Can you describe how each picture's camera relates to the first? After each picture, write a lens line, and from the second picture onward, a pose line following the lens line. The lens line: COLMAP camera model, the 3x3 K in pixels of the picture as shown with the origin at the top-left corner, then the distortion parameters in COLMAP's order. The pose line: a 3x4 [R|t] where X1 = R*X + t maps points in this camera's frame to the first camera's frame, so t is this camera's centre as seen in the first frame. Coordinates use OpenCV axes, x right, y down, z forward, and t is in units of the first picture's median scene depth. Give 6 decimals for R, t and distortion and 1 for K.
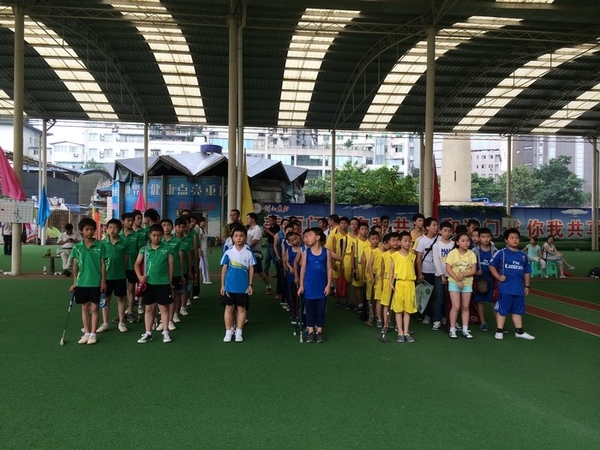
lens RADIAL K [[510.1, 0, 298.2], [0, 510.1, 221.0], [0, 0, 1]] dist [0.064379, -0.078378]
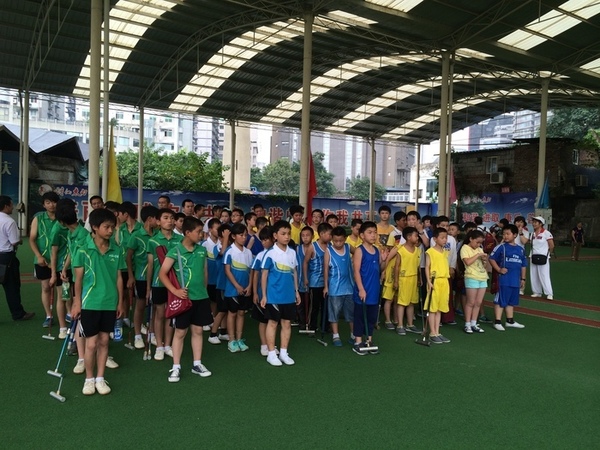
lens RADIAL K [[510.1, 0, 301.3], [0, 510.1, 221.9], [0, 0, 1]] dist [0.064379, -0.078378]
pose [[0.891379, 0.004545, 0.453237, -0.088759], [-0.017300, 0.999562, 0.023999, -0.001265], [-0.452929, -0.029233, 0.891067, 0.054344]]
